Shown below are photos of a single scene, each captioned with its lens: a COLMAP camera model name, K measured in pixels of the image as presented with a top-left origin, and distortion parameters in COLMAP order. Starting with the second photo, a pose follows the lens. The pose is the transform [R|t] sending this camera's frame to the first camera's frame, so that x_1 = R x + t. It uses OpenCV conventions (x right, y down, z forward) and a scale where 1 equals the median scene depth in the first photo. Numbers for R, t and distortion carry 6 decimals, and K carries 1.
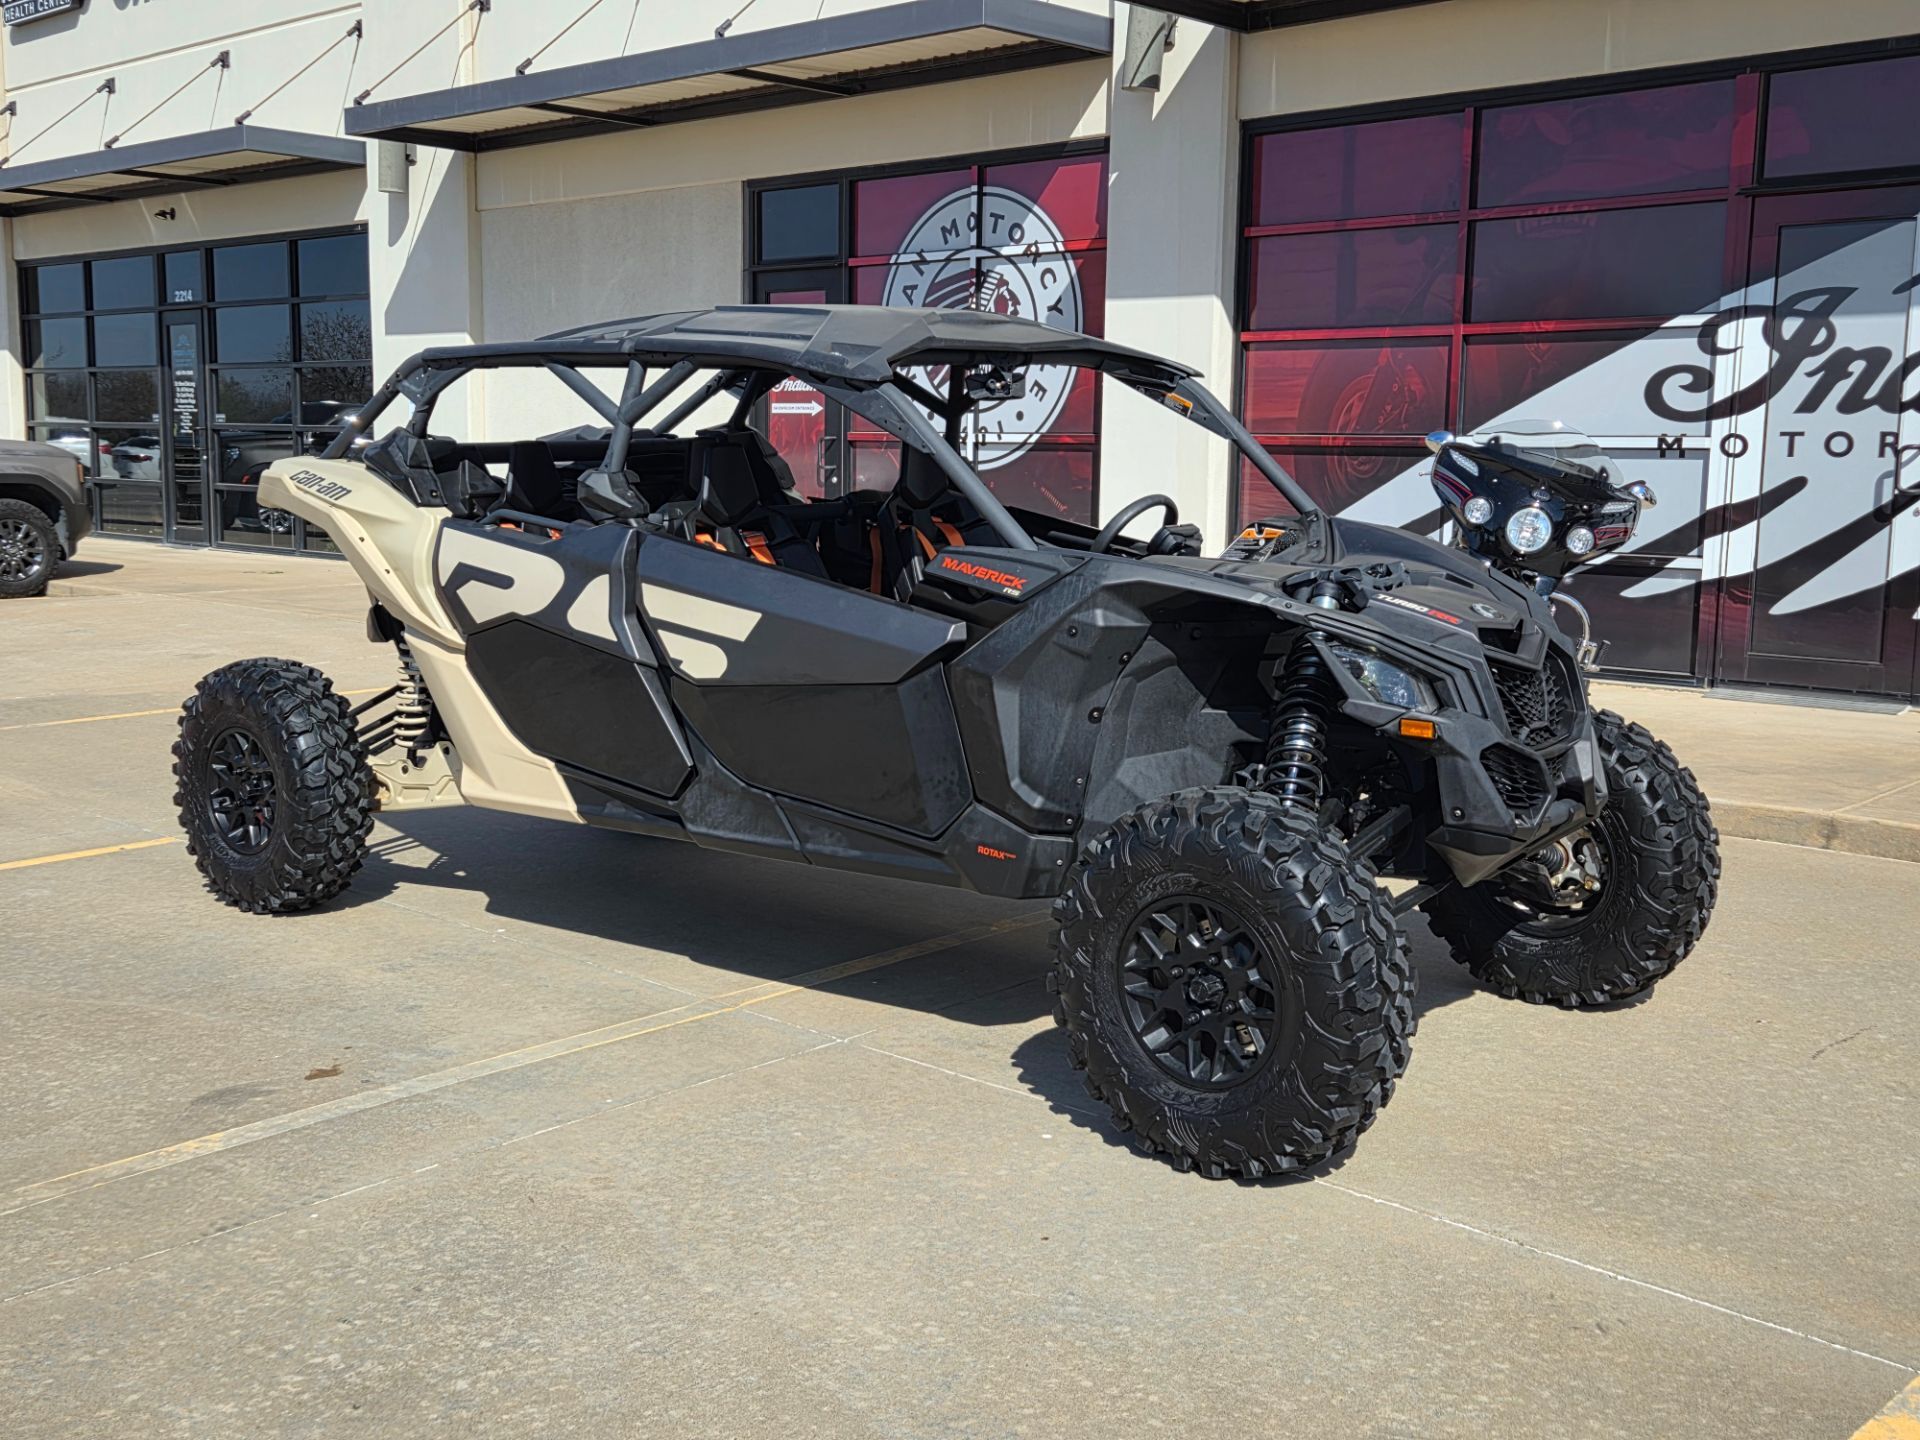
lens RADIAL K [[2000.7, 0, 959.8], [0, 2000.7, 724.6], [0, 0, 1]] dist [0.065182, 0.000000]
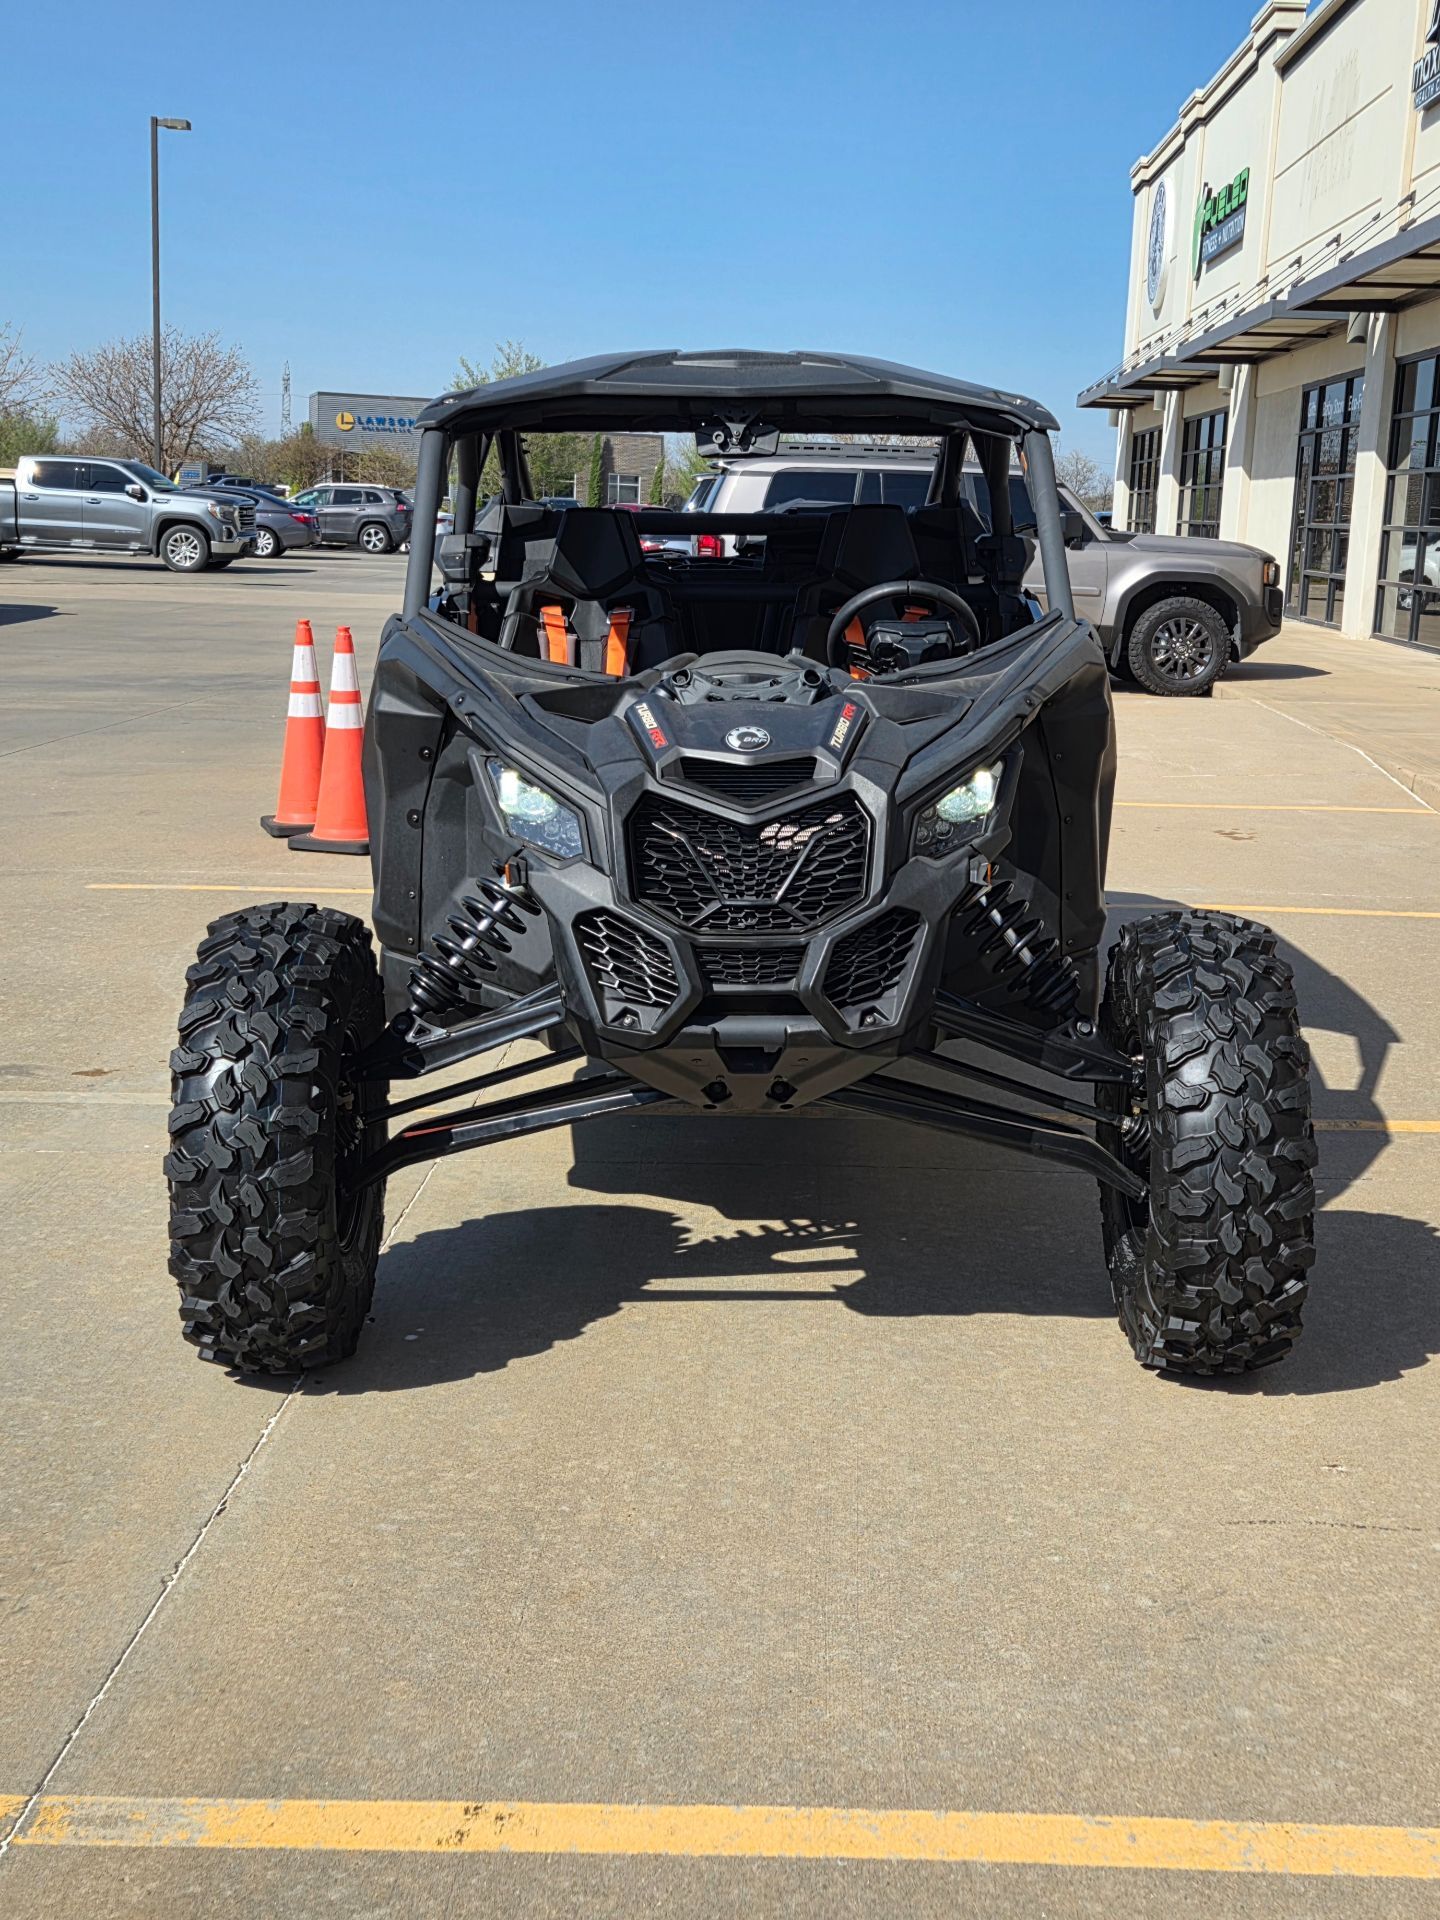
lens RADIAL K [[2157.8, 0, 719.9], [0, 2157.8, 957.6], [0, 0, 1]] dist [0.054843, 0.000000]
pose [[0.688041, 0.161747, -0.707416, 0.160159], [-0.130916, 0.986515, 0.098231, -0.010479], [0.713765, 0.025025, 0.699938, 0.090200]]
